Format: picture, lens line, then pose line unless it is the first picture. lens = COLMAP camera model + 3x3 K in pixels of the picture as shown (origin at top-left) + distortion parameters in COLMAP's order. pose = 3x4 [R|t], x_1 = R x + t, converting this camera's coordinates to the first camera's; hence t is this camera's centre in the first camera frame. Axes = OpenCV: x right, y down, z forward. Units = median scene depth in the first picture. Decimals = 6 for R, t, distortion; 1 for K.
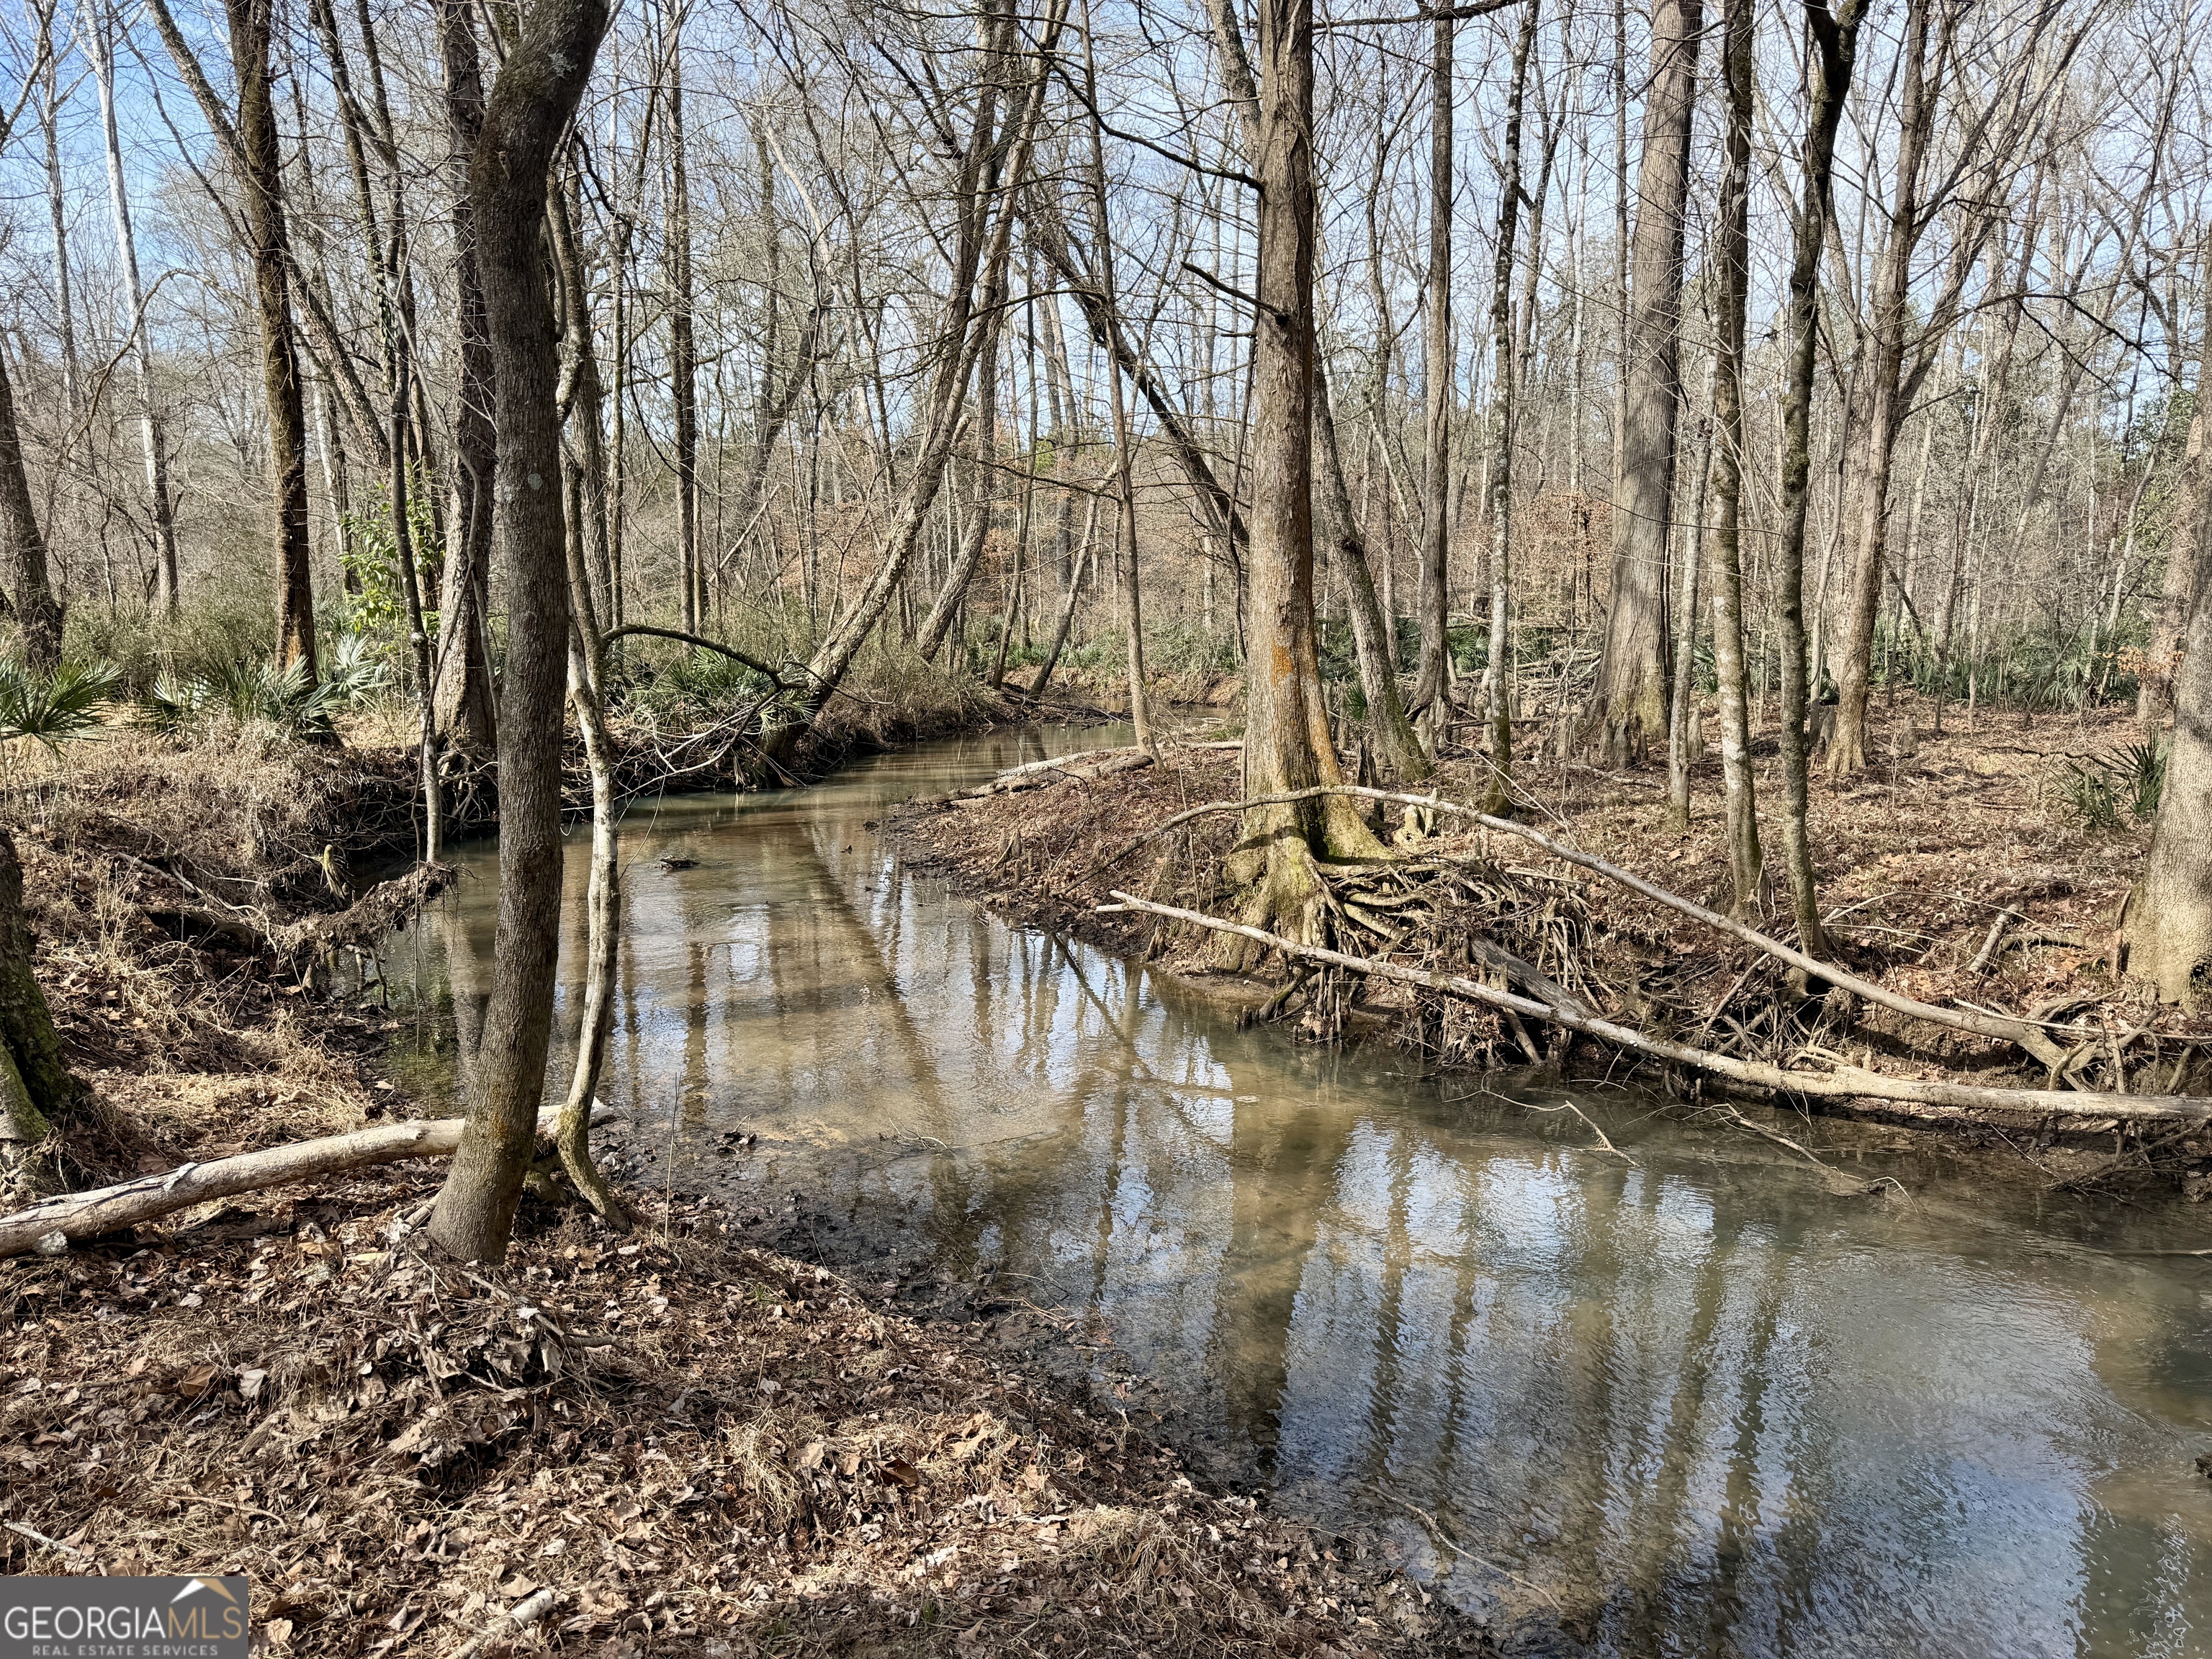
lens RADIAL K [[1541.4, 0, 1096.1], [0, 1541.4, 829.6], [0, 0, 1]] dist [-0.010351, -0.003807]
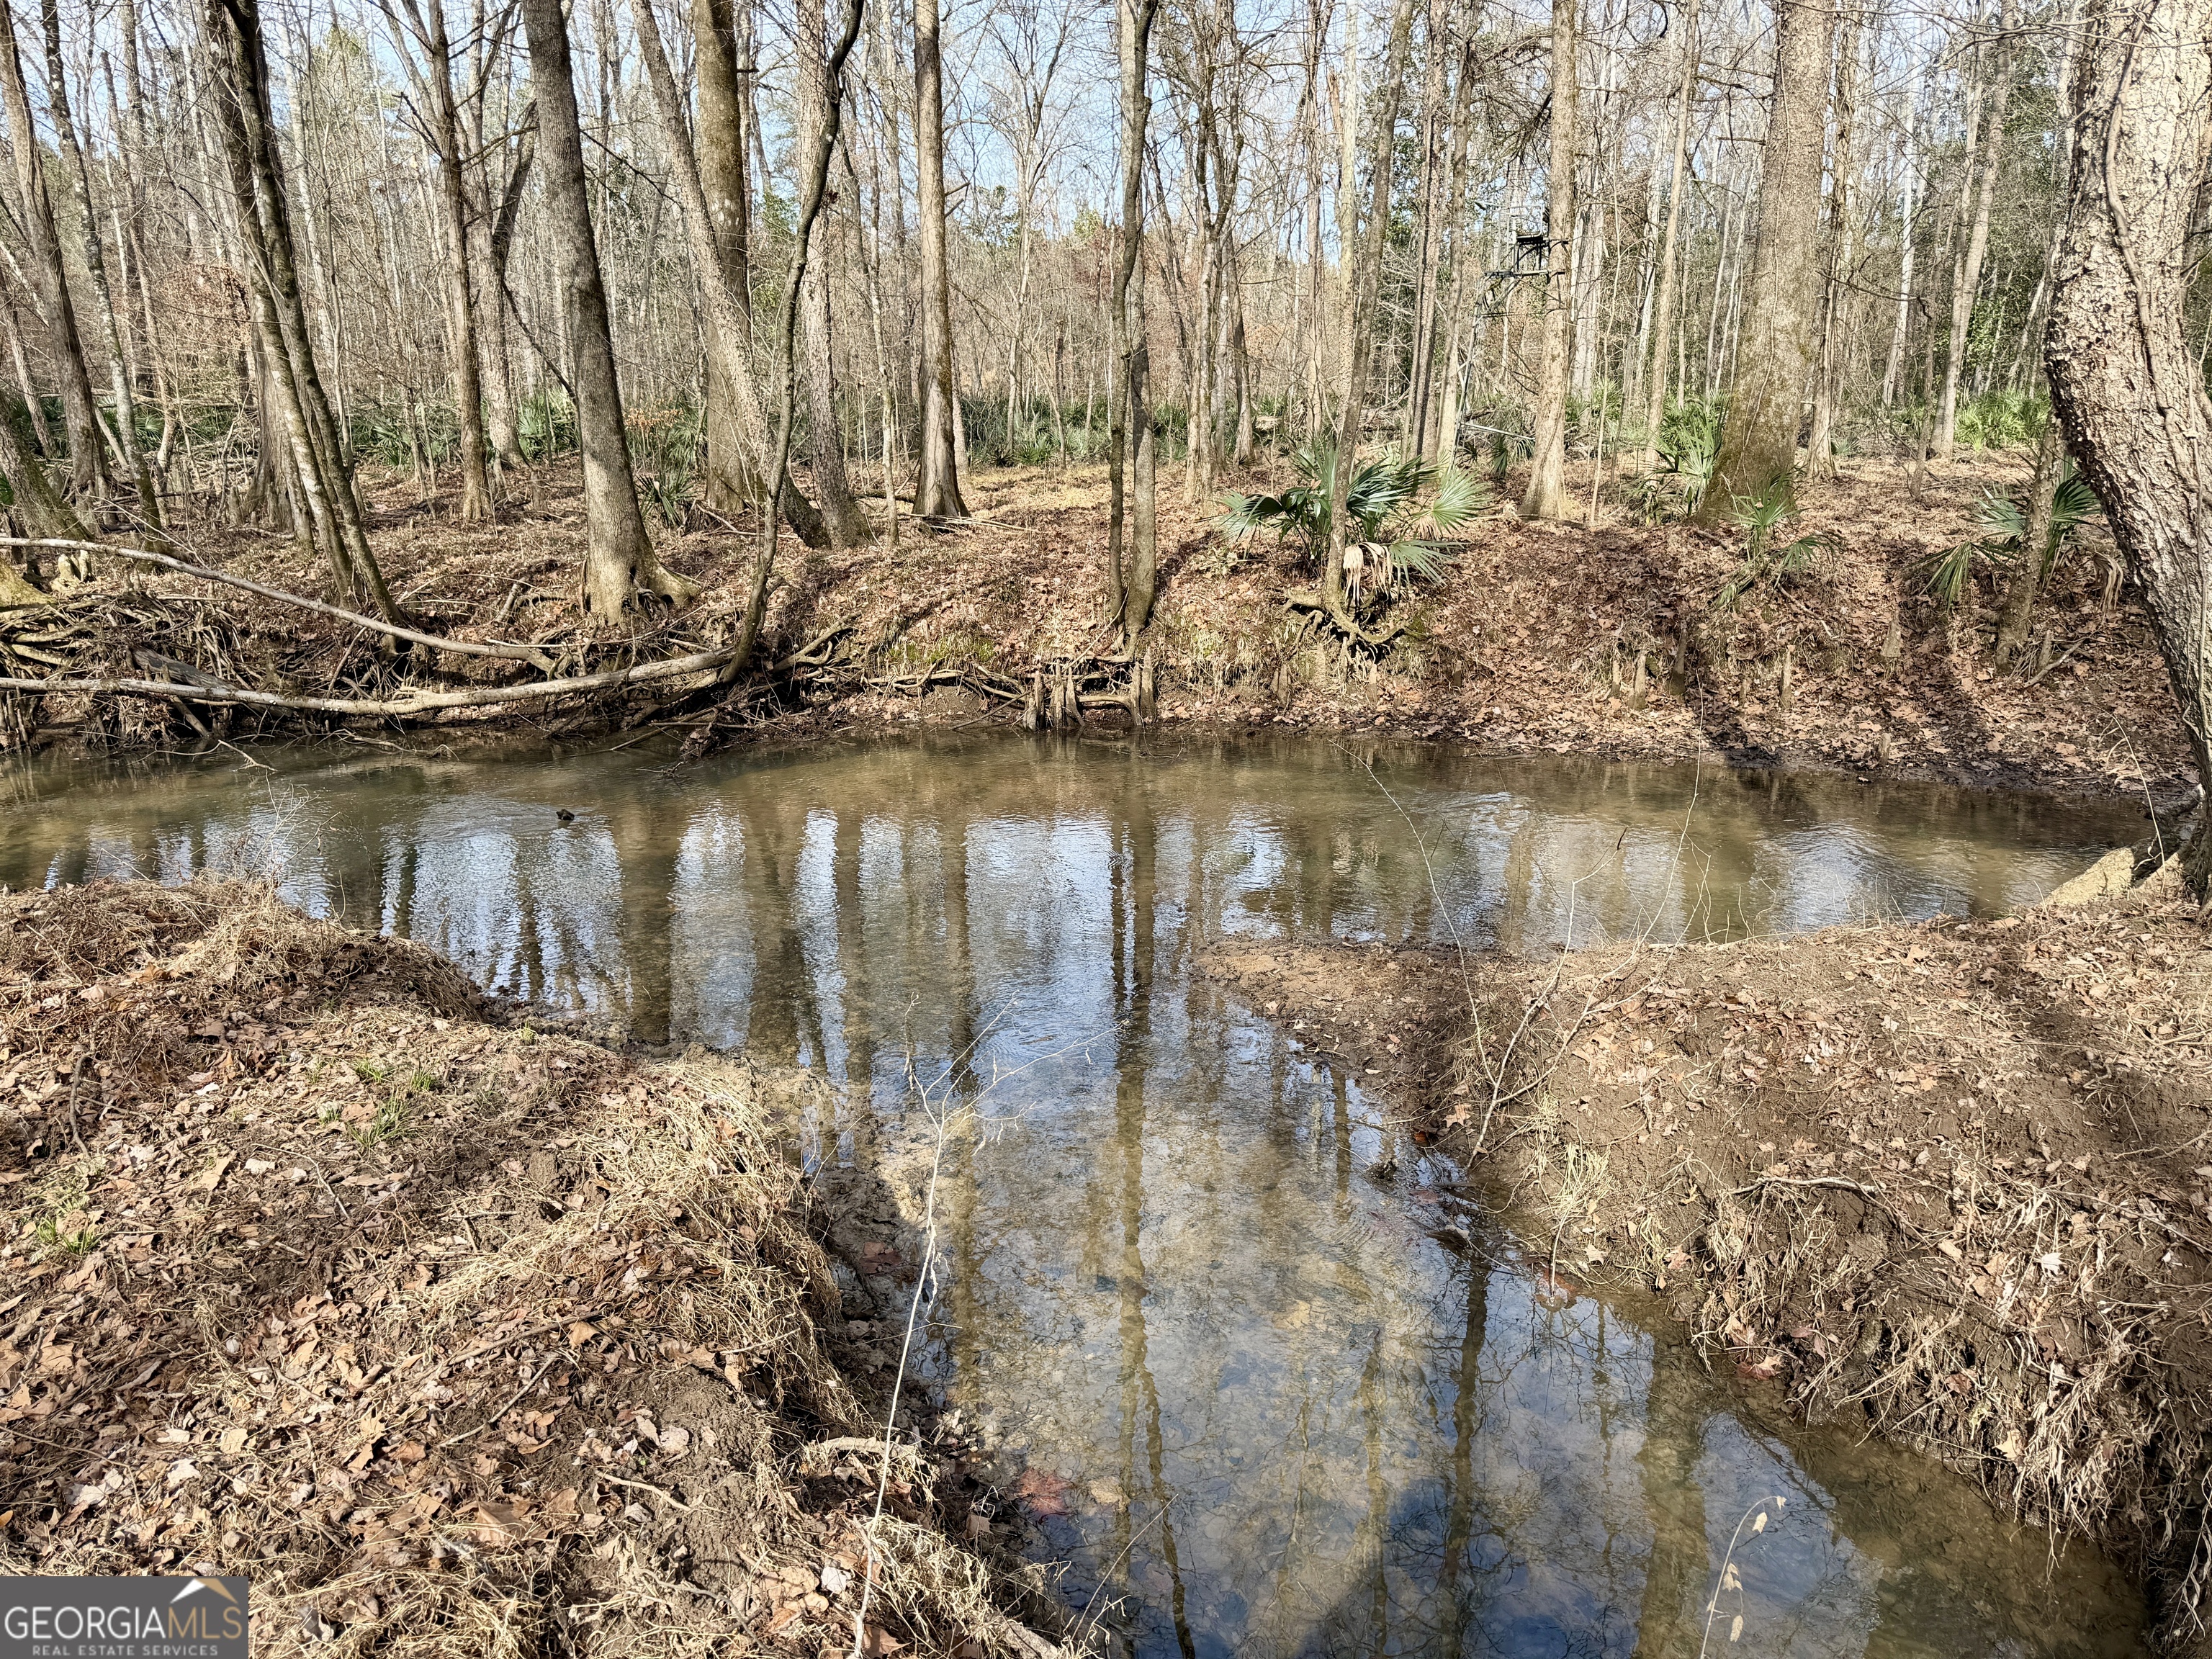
lens RADIAL K [[1541.4, 0, 1104.5], [0, 1541.4, 840.7], [0, 0, 1]] dist [-0.010351, -0.003807]
pose [[0.714782, -0.198684, 0.670531, -0.062343], [0.100218, 0.977999, 0.182957, 0.076674], [-0.692130, -0.063575, 0.718968, -0.478896]]
